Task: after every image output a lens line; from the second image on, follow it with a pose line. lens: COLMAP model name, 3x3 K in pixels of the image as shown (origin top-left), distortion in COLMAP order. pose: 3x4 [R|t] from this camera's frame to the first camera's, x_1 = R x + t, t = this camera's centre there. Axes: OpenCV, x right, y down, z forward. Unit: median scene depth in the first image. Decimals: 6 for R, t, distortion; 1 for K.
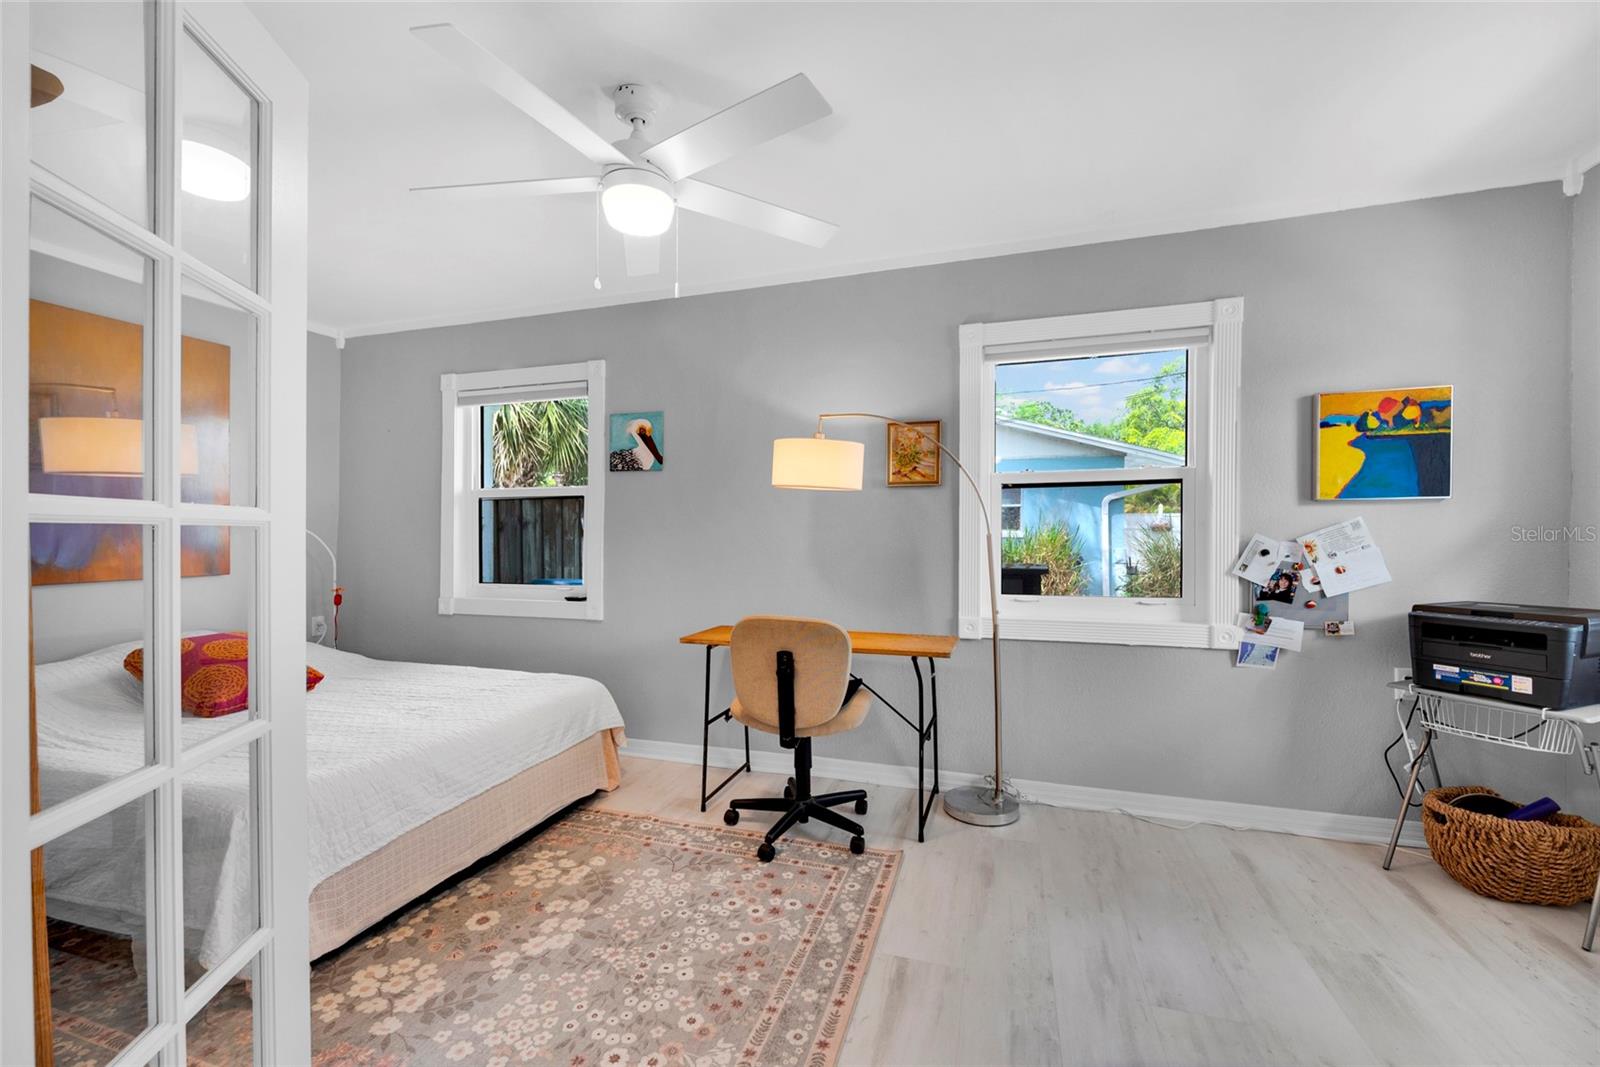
lens RADIAL K [[642.5, 0, 797.9], [0, 642.5, 530.1], [0, 0, 1]] dist [0.002956, -0.000256]
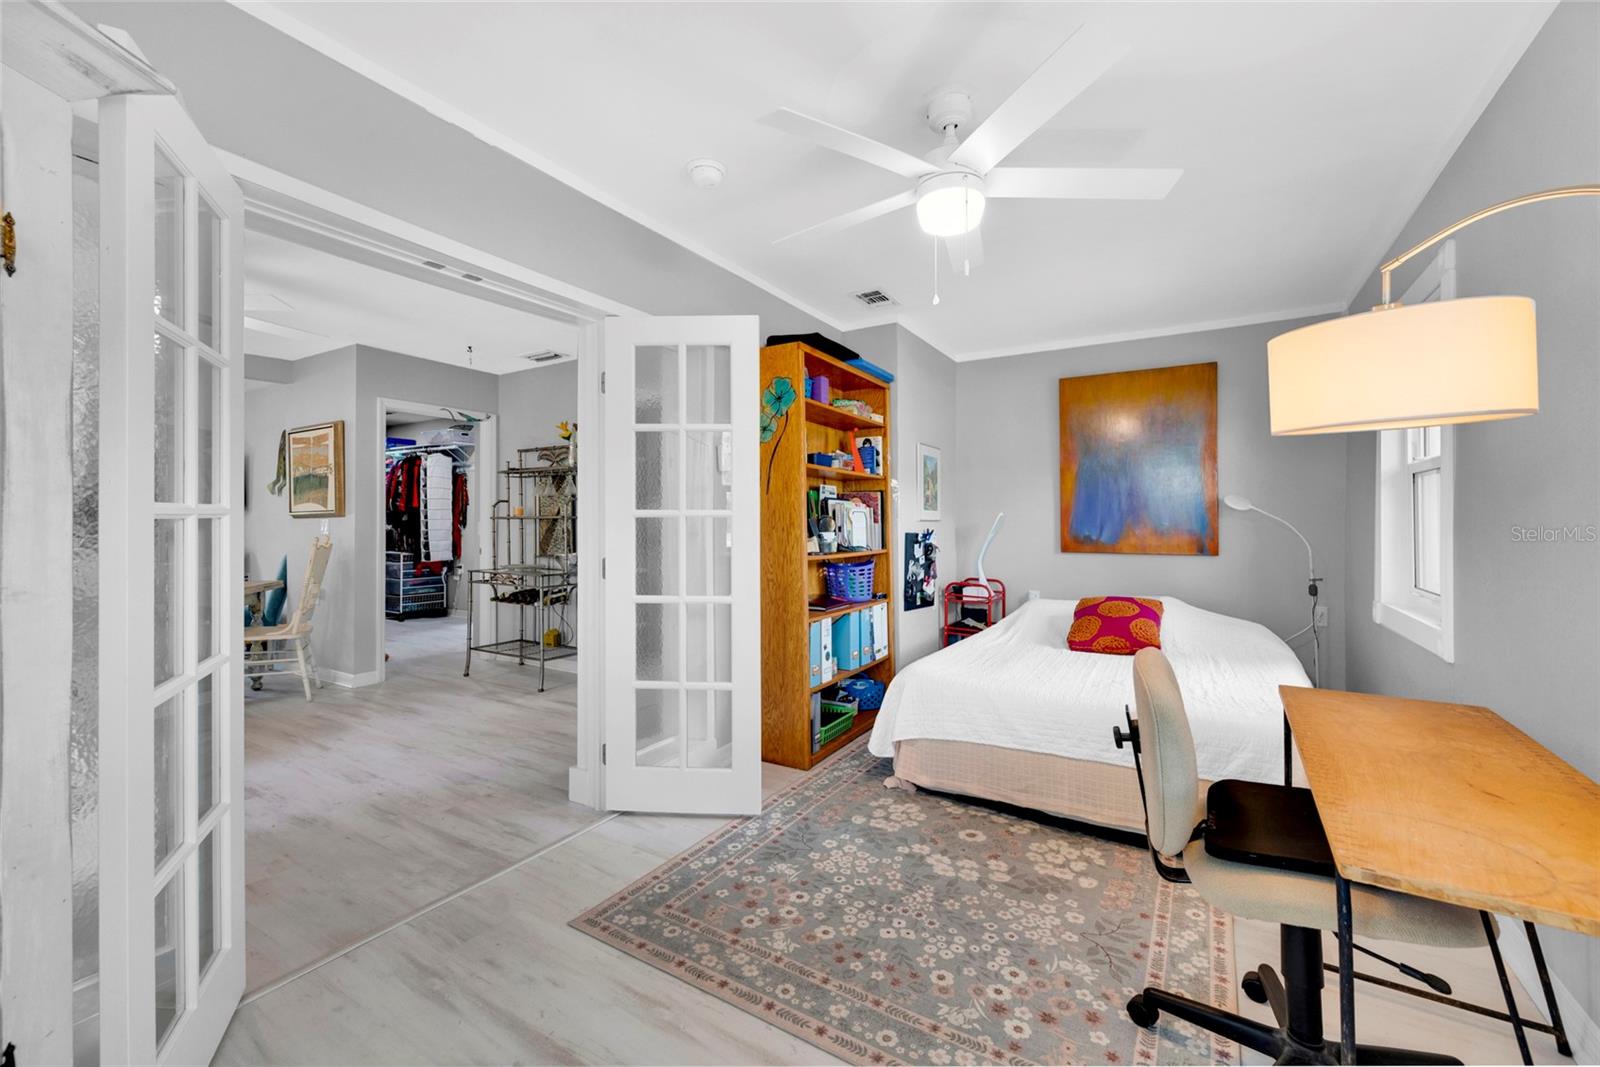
lens RADIAL K [[642.5, 0, 801.2], [0, 642.5, 517.3], [0, 0, 1]] dist [0.002956, -0.000256]
pose [[-0.210713, -0.001838, -0.977546, 0.783002], [0.001363, 0.999997, -0.002173, 0.000524], [0.977547, -0.001790, -0.210710, 0.940844]]
